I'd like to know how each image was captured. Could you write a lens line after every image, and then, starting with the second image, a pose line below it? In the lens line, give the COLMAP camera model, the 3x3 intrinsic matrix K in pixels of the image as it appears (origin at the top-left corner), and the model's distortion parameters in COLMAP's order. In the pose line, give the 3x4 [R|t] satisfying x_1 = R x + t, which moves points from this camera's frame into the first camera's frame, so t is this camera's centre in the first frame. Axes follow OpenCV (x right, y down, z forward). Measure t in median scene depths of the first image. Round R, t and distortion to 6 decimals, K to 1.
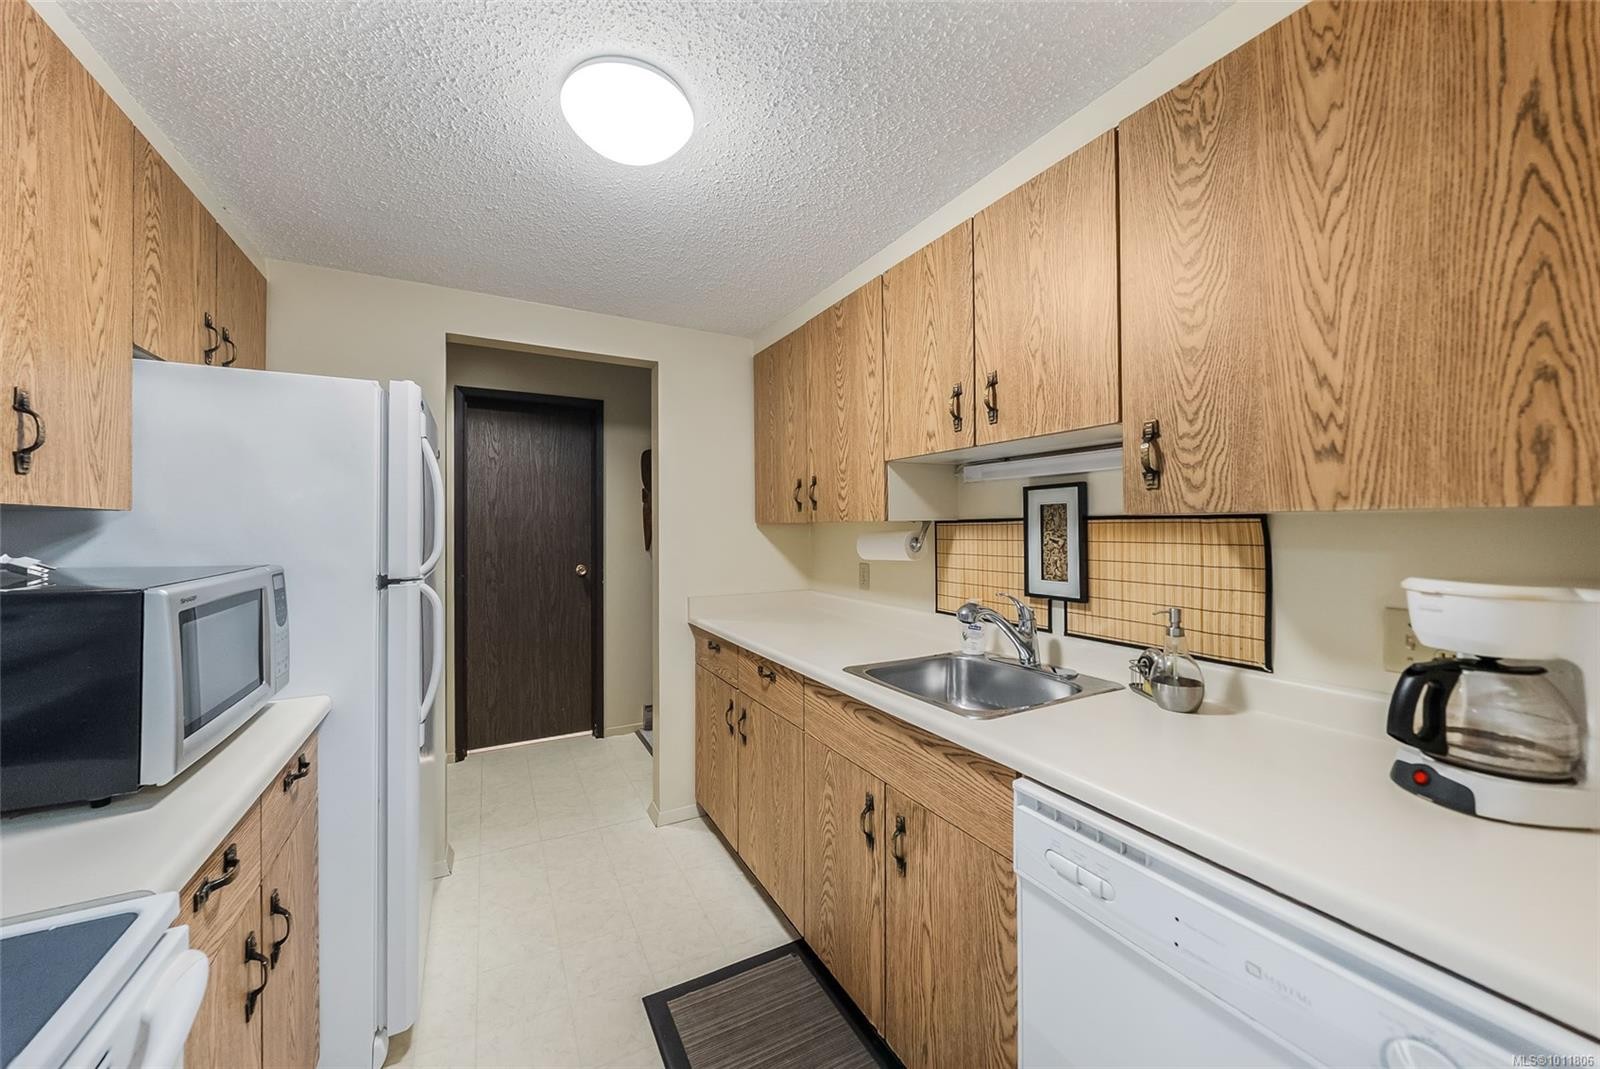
lens RADIAL K [[566.3, 0, 804.2], [0, 566.3, 520.5], [0, 0, 1]] dist [-0.003132, -0.000074]
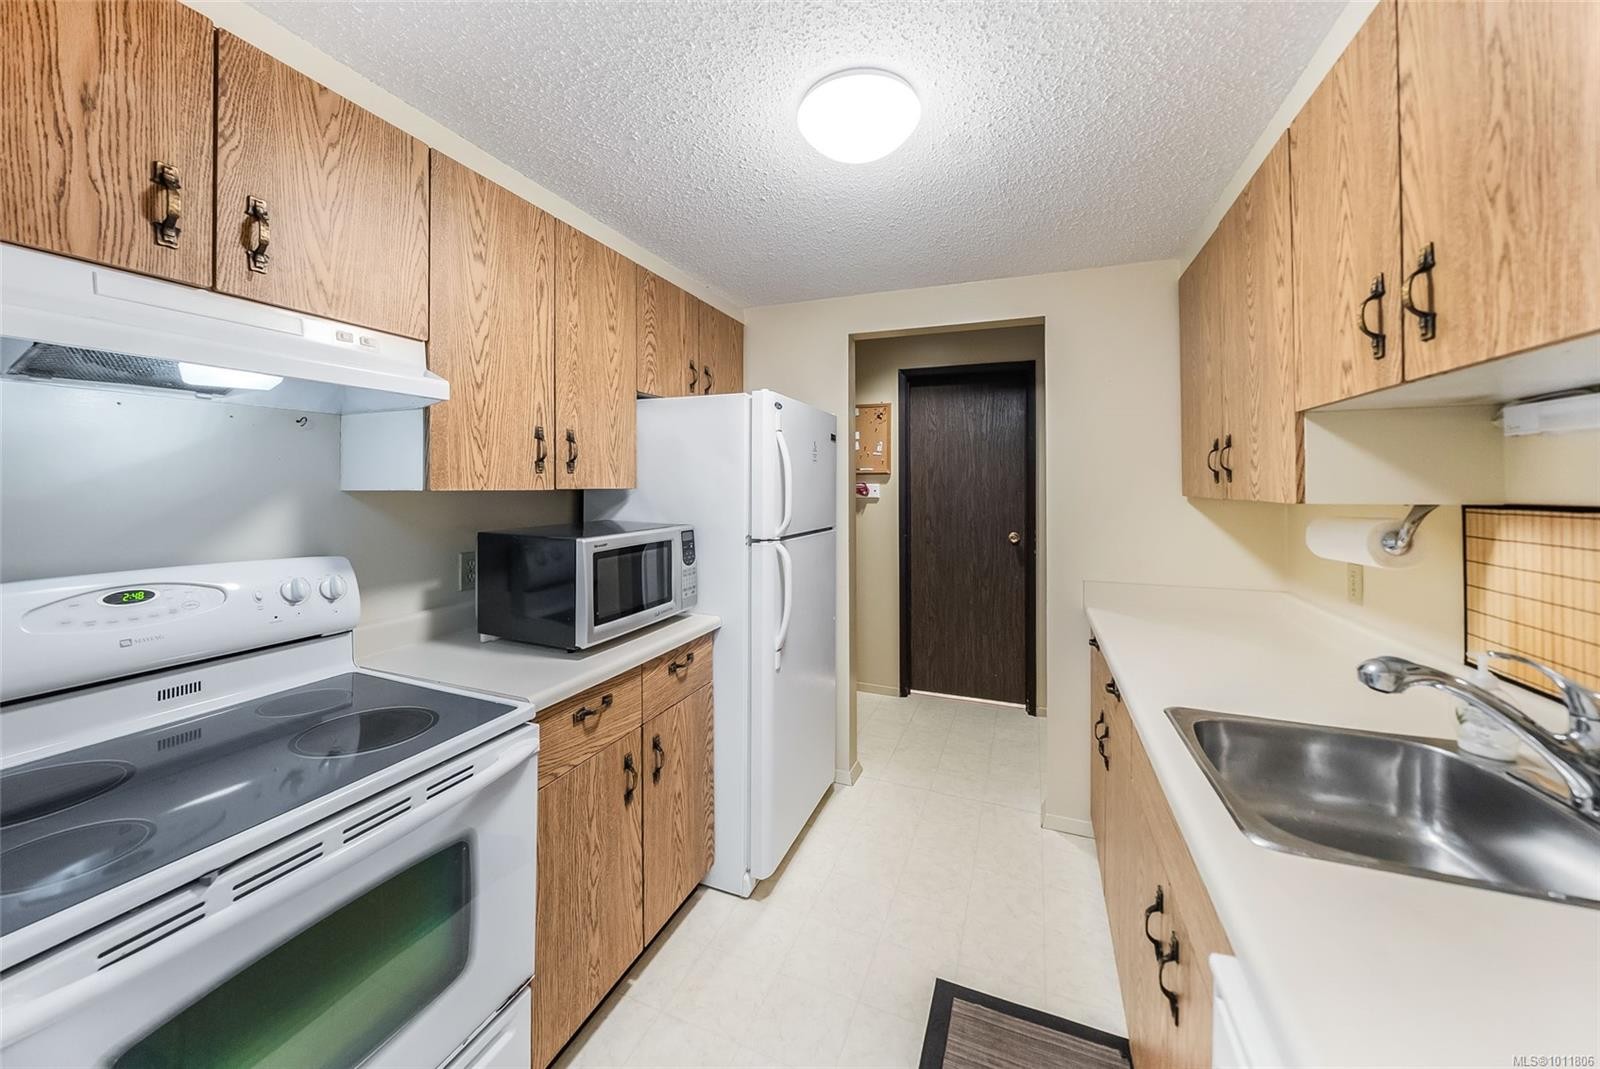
lens RADIAL K [[590.9, 0, 803.7], [0, 590.9, 482.8], [0, 0, 1]] dist [-0.004333, -0.000289]
pose [[0.646320, 0.005720, -0.763045, 0.342357], [-0.000409, 0.999974, 0.007150, -0.032588], [0.763066, -0.004309, 0.646306, 0.151625]]
